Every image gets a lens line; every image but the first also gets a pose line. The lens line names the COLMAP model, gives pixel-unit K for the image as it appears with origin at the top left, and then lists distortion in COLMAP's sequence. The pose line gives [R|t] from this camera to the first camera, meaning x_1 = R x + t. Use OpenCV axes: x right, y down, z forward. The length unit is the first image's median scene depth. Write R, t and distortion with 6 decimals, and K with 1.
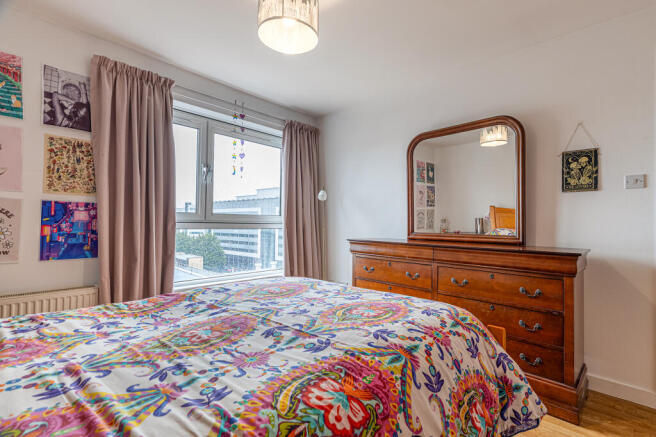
lens RADIAL K [[300.1, 0, 346.2], [0, 300.1, 219.1], [0, 0, 1]] dist [0.017173, 0.000188]
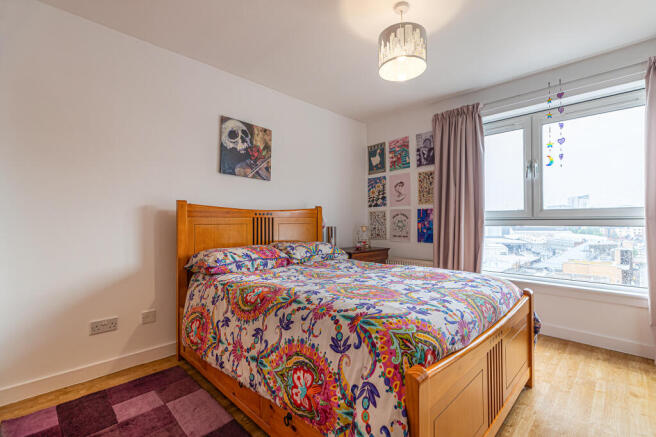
lens RADIAL K [[285.5, 0, 328.8], [0, 285.5, 220.8], [0, 0, 1]] dist [0.000515, 0.000044]
pose [[-0.048723, -0.016434, -0.998677, 0.709776], [0.016583, 0.999714, -0.017260, 0.028418], [0.998675, -0.017402, -0.048437, 0.542322]]
